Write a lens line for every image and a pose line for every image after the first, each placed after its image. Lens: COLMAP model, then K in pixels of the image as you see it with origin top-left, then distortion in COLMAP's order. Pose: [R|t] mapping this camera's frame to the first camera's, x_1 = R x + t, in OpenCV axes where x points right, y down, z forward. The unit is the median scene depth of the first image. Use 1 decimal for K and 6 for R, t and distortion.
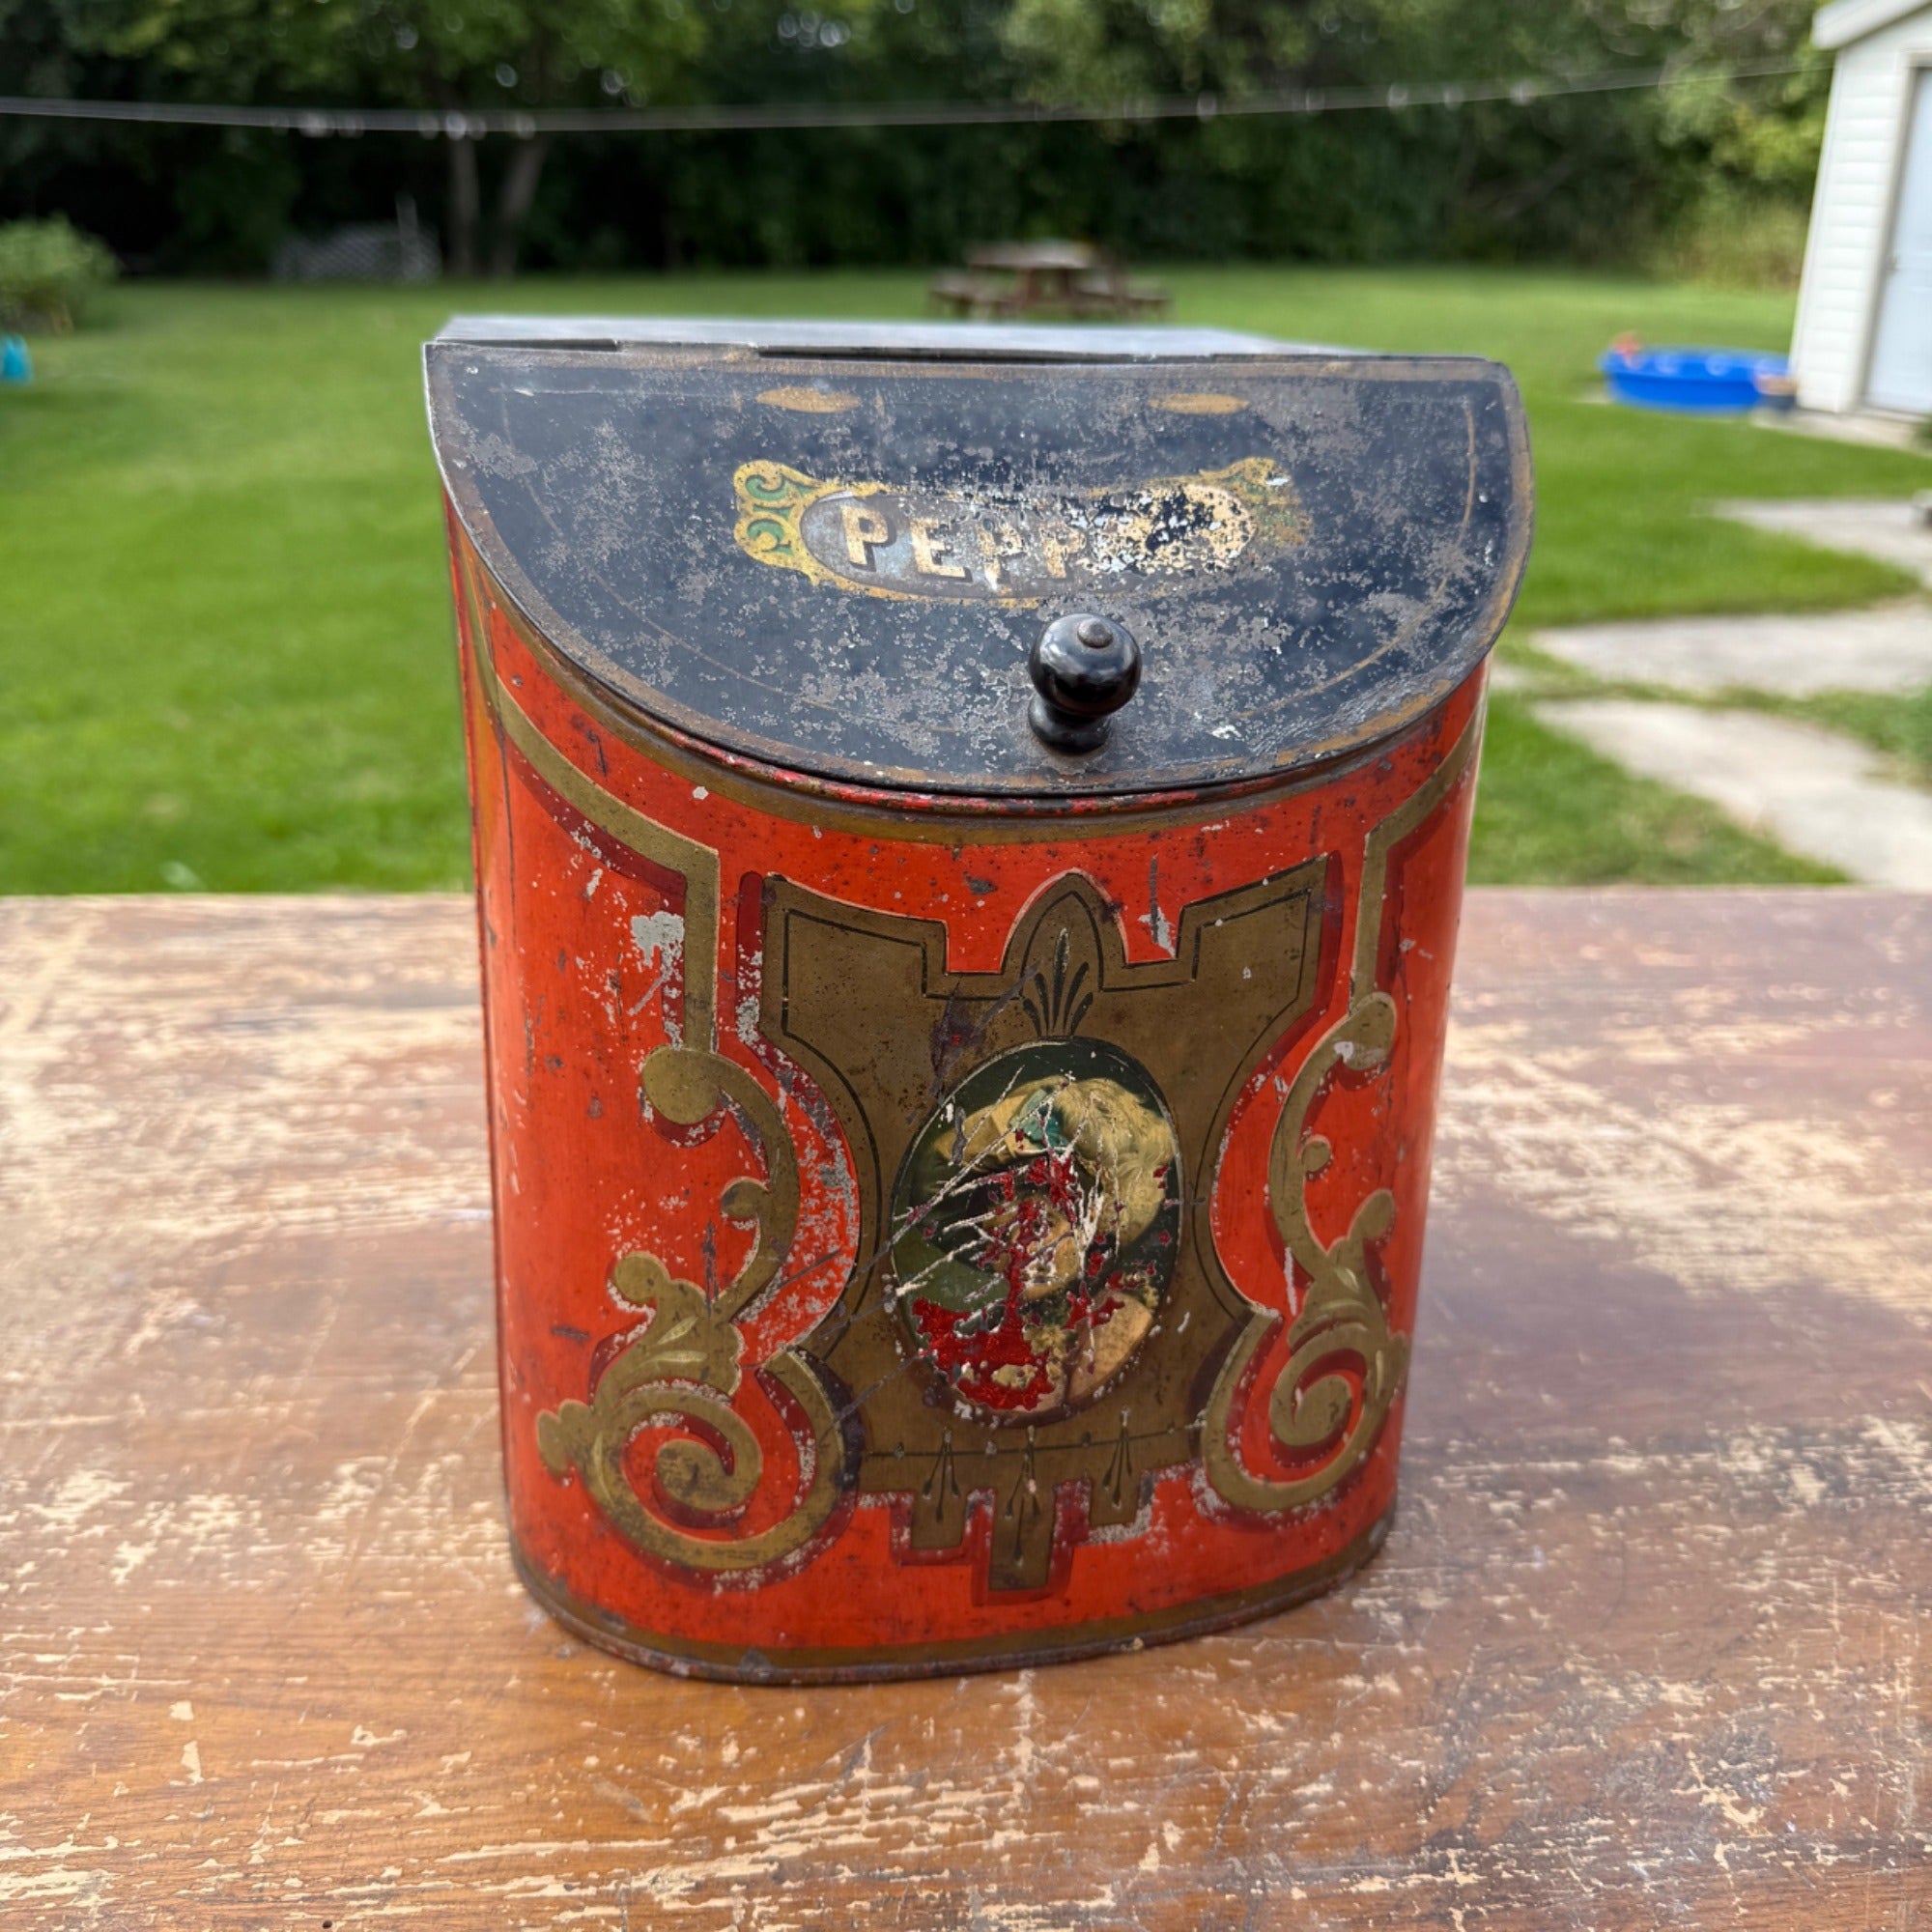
lens RADIAL K [[1870.3, 0, 959.5], [0, 1870.3, 963.1], [0, 0, 1]] dist [0.153378, -0.463367]
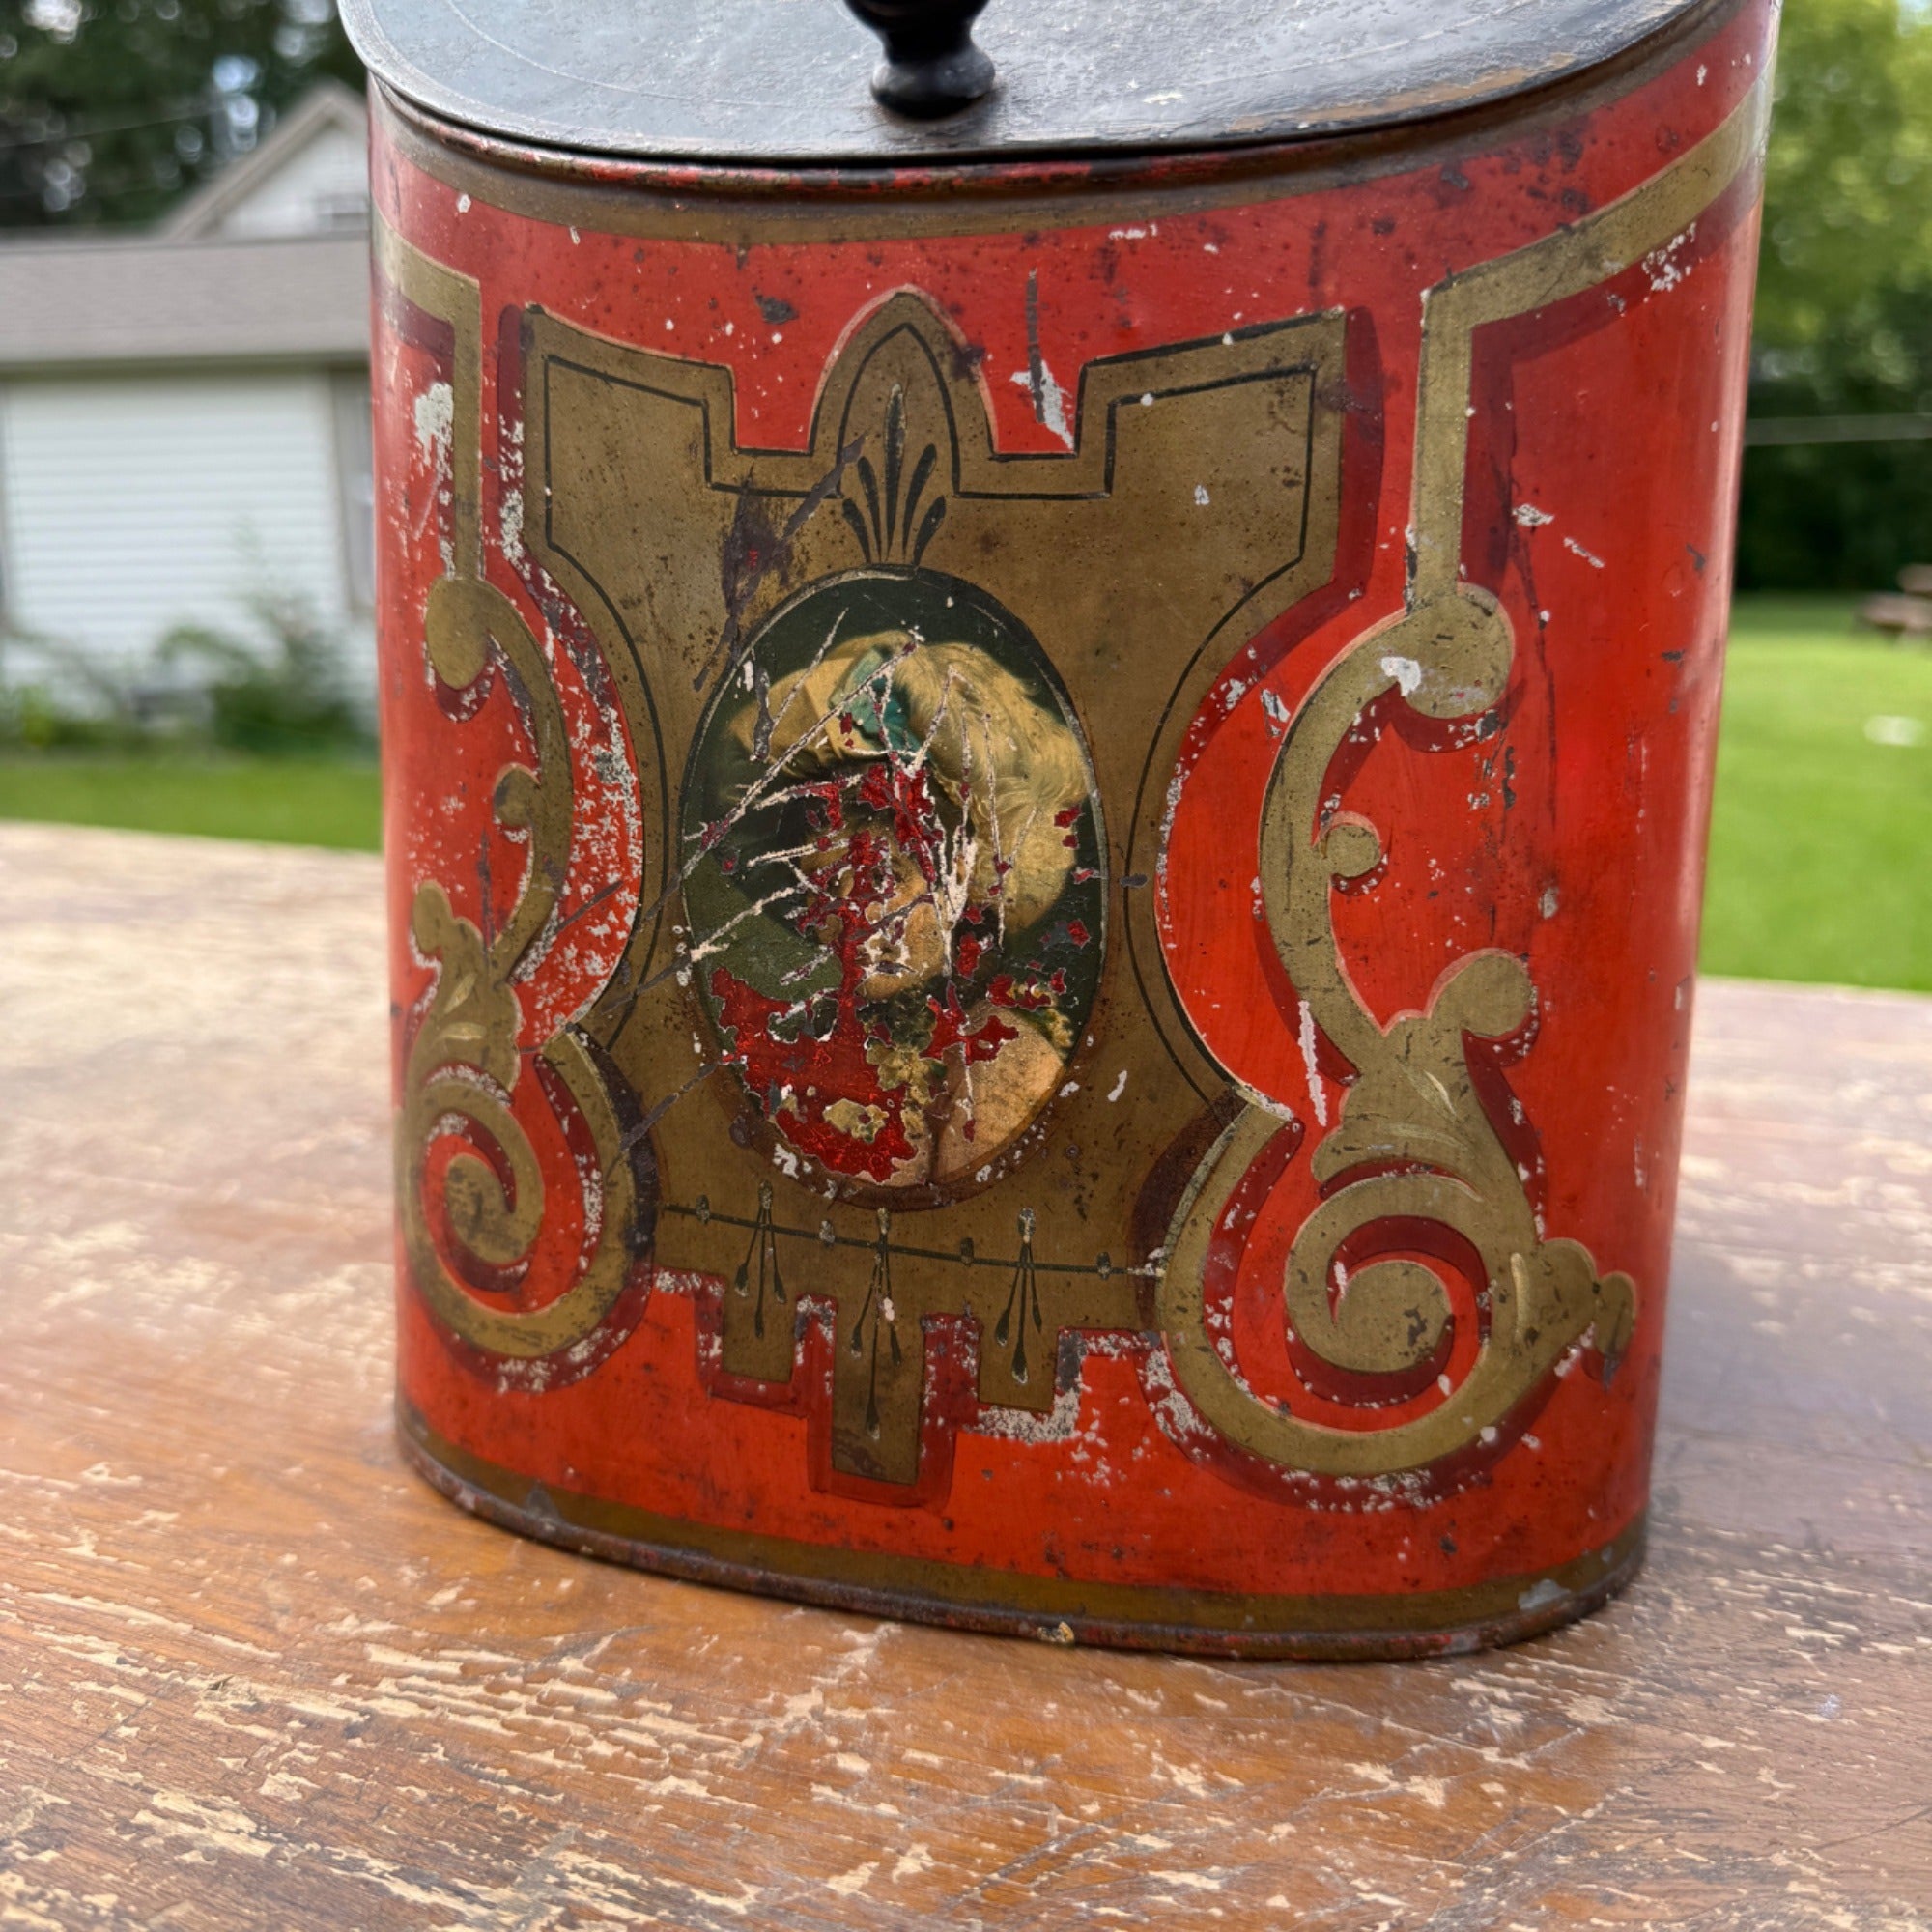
lens RADIAL K [[1889.6, 0, 939.4], [0, 1889.6, 952.2], [0, 0, 1]] dist [0.159867, -0.486211]
pose [[0.894458, 0.085367, -0.438927, 0.369269], [-0.158552, 0.978377, -0.132817, 0.257034], [0.418098, 0.188392, 0.888652, 0.404551]]
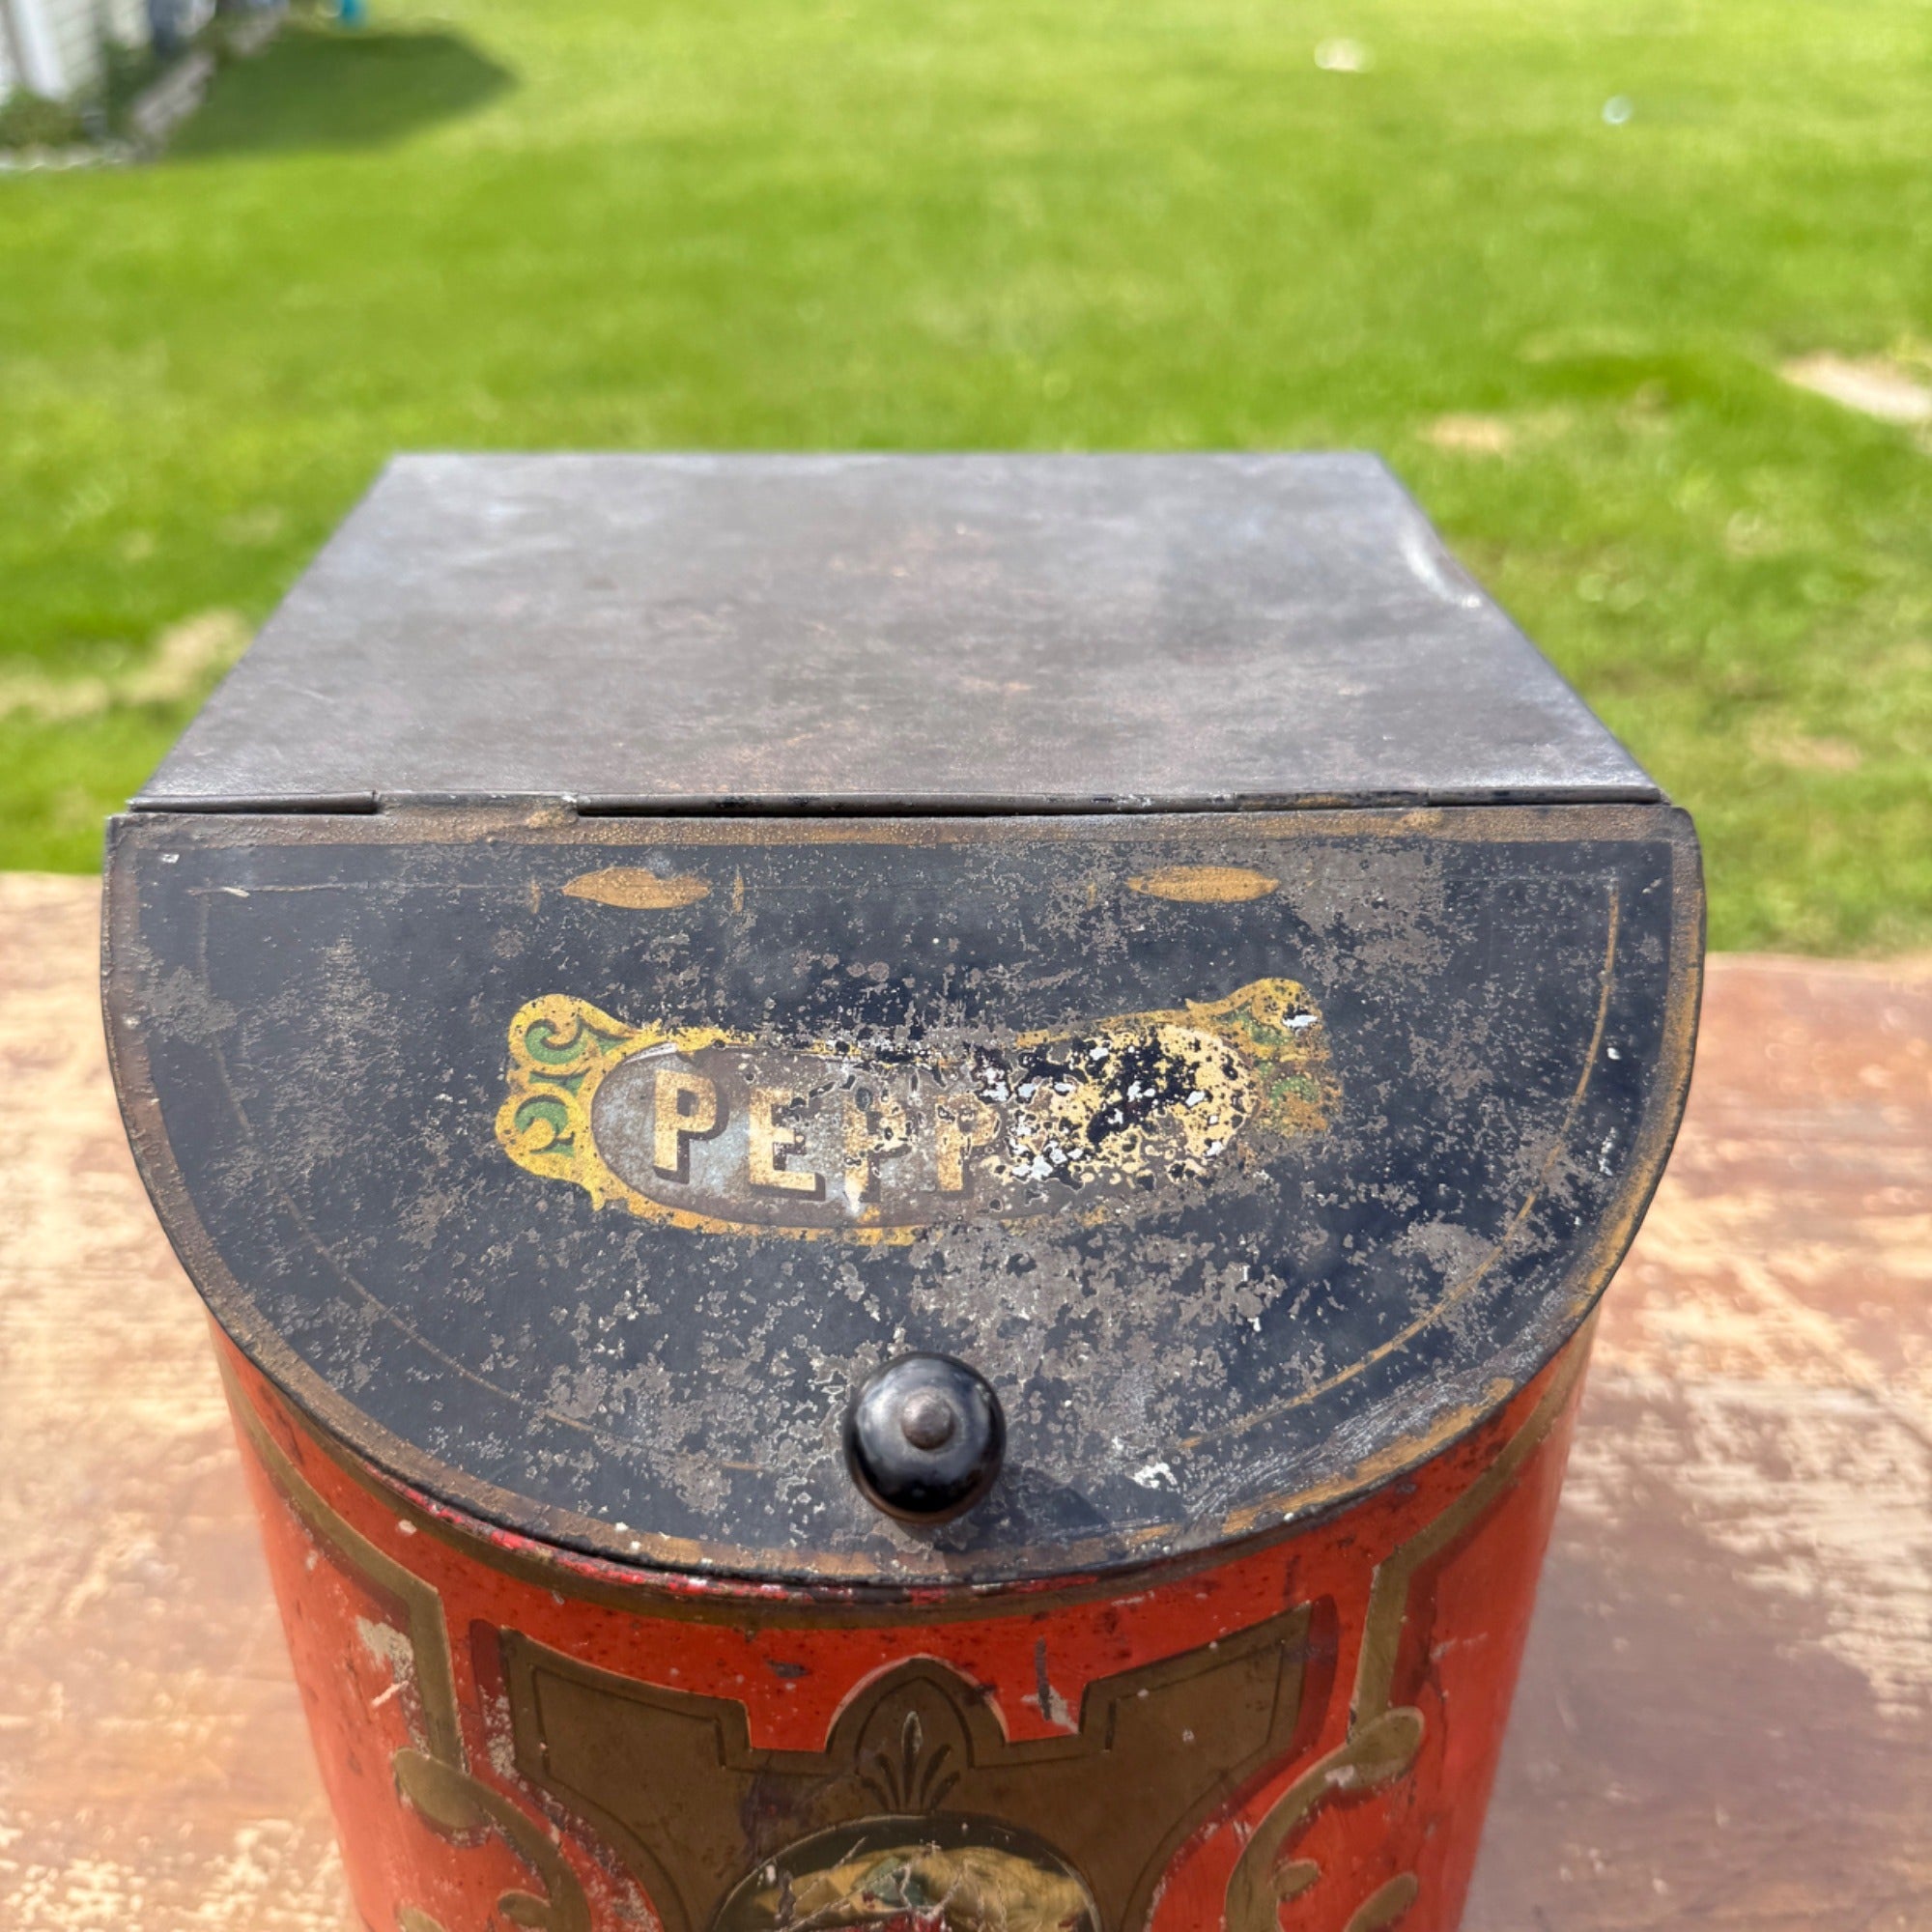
lens RADIAL K [[1877.8, 0, 975.2], [0, 1877.8, 959.6], [0, 0, 1]] dist [0.143720, -0.395911]
pose [[0.985715, 0.074058, -0.151265, 0.159223], [-0.047457, 0.983874, 0.172450, -0.405128], [0.161597, -0.162808, 0.973335, 0.320551]]
